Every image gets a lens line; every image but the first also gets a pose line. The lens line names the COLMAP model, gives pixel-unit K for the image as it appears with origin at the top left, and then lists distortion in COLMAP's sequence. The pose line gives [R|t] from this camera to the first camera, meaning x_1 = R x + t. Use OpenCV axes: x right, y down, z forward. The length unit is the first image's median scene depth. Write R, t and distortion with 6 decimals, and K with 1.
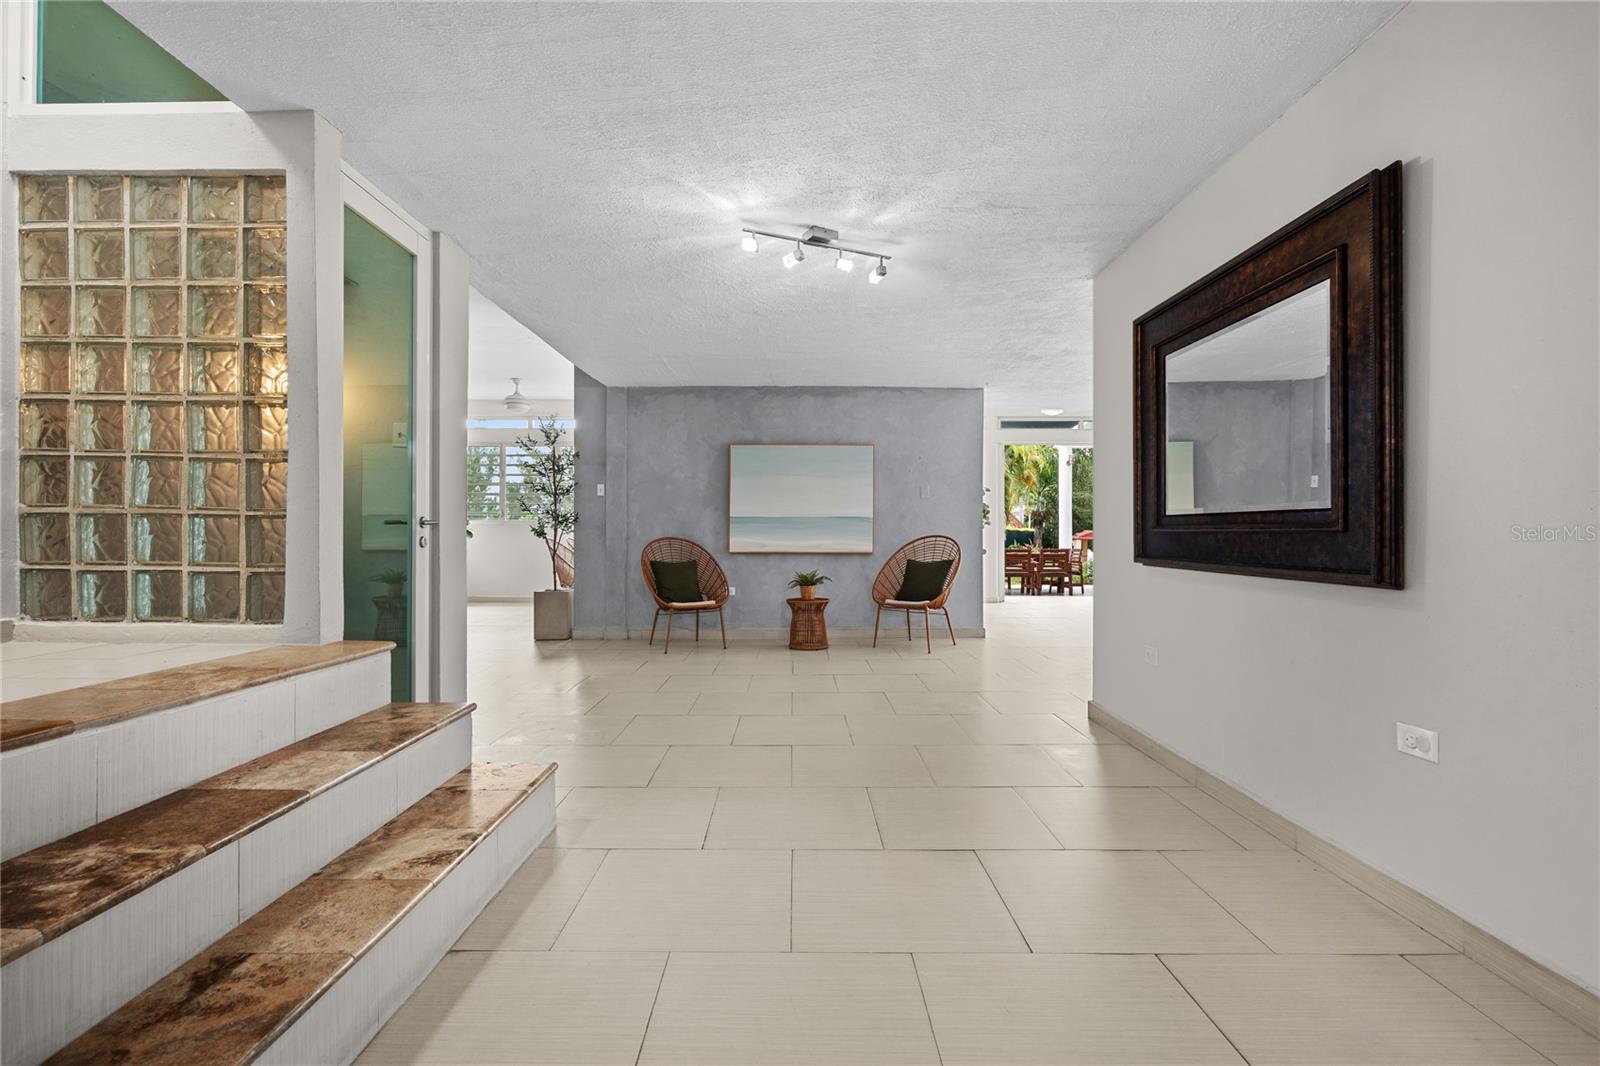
lens RADIAL K [[716.3, 0, 795.5], [0, 716.3, 530.9], [0, 0, 1]] dist [-0.003808, -0.000164]
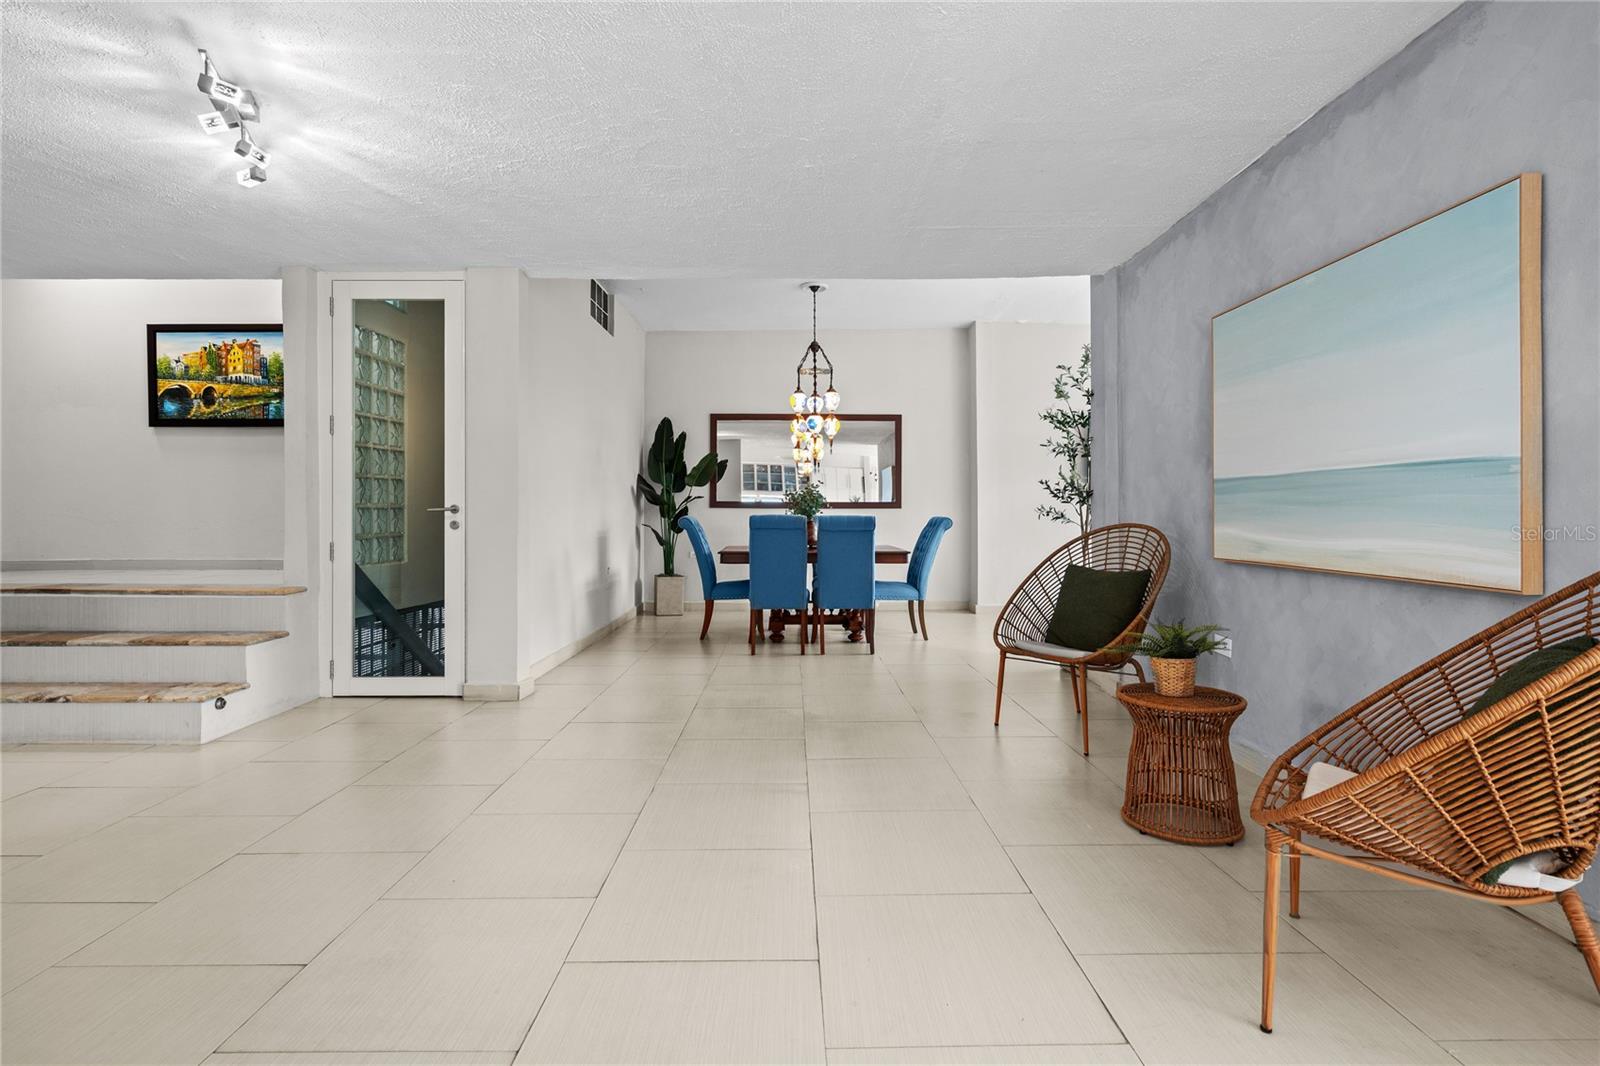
lens RADIAL K [[724.9, 0, 803.1], [0, 724.9, 506.9], [0, 0, 1]] dist [-0.001727, 0.000022]
pose [[0.011682, -0.010530, -0.999876, 0.360784], [0.006283, 0.999926, -0.010457, 0.000667], [0.999912, -0.006160, 0.011748, 0.736332]]
